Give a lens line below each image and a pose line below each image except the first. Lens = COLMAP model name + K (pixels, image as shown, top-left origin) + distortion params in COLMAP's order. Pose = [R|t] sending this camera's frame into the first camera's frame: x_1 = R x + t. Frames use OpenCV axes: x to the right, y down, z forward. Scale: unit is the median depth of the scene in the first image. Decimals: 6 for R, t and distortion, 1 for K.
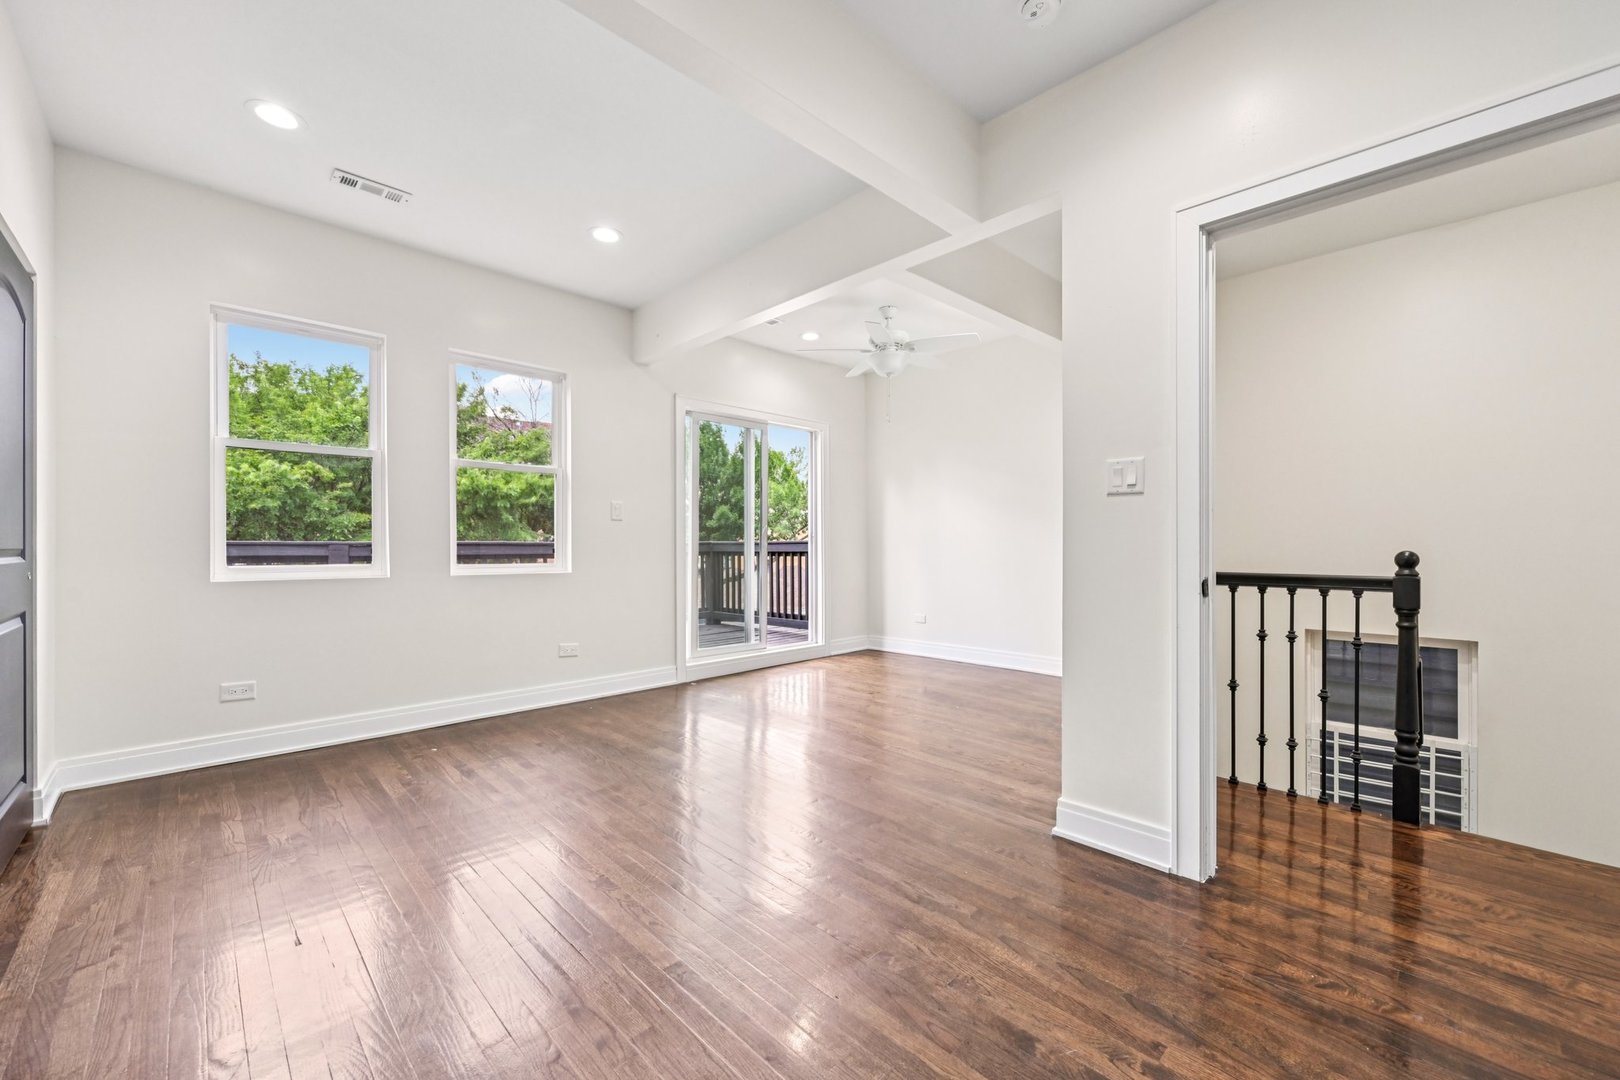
lens RADIAL K [[631.4, 0, 816.0], [0, 631.4, 554.6], [0, 0, 1]] dist [0.001914, 0.000150]
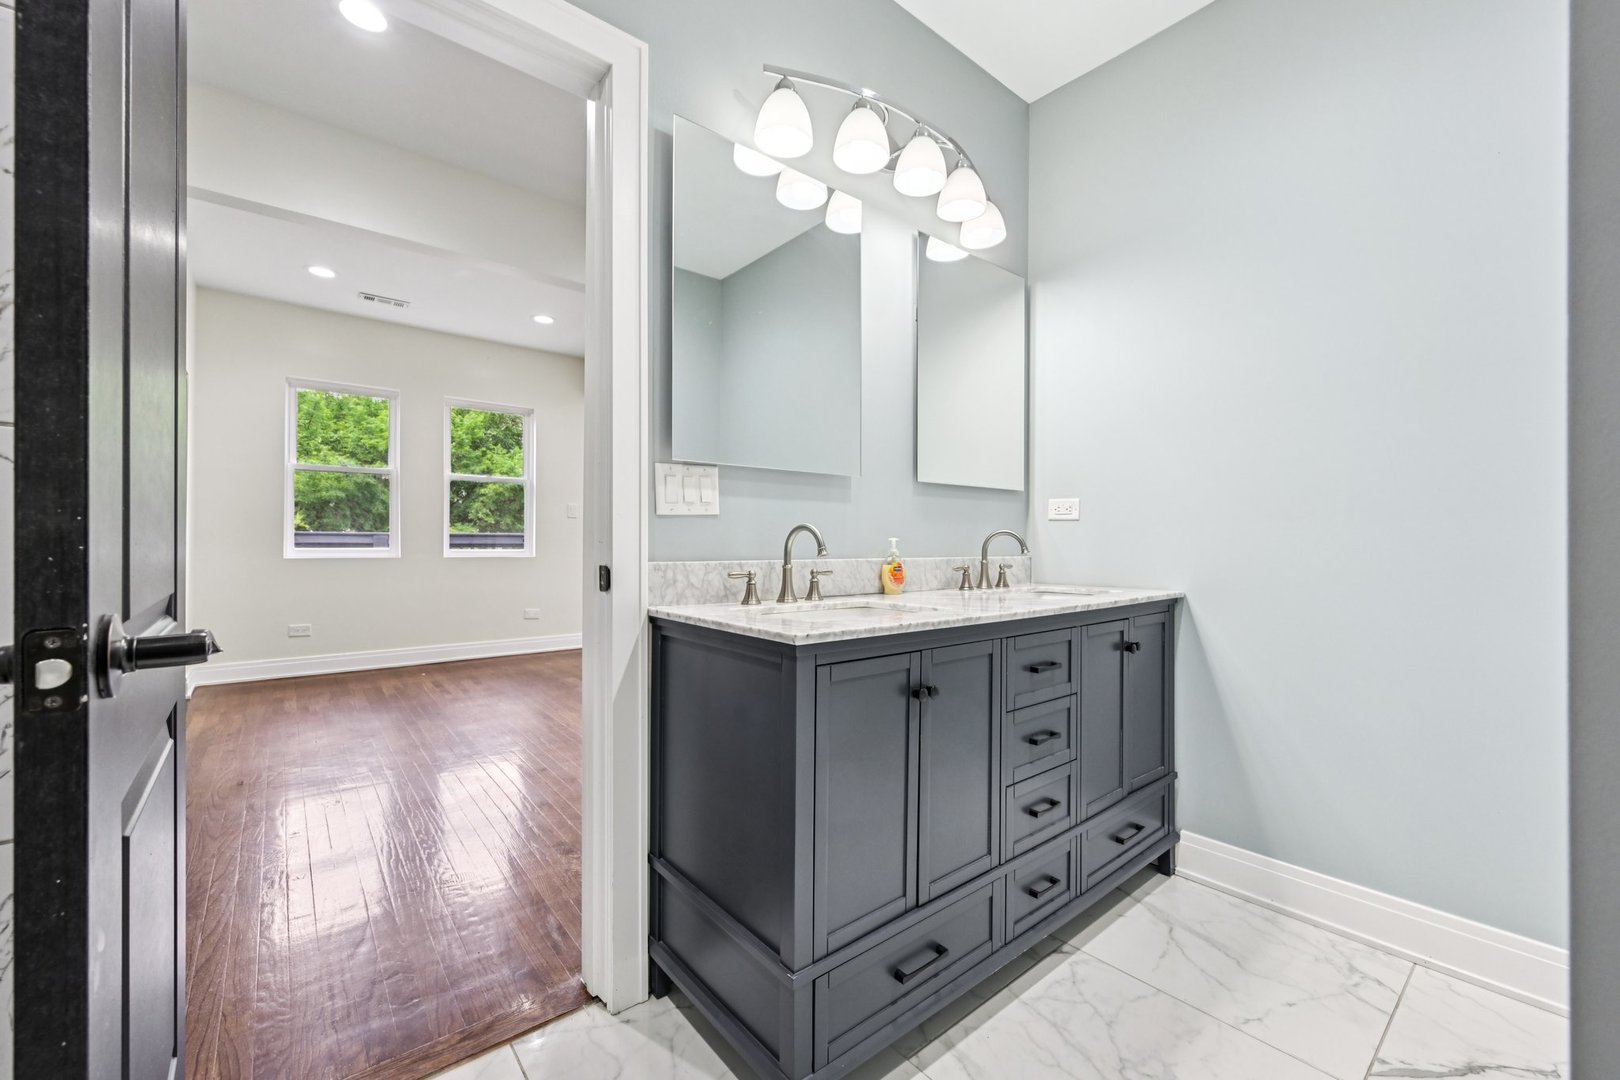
lens RADIAL K [[639.3, 0, 821.7], [0, 639.3, 547.6], [0, 0, 1]] dist [-0.002568, -0.000239]
pose [[0.996676, 0.007788, -0.081100, 0.424321], [-0.008139, 0.999959, -0.003992, 0.011075], [0.081066, 0.004639, 0.996698, -0.395261]]
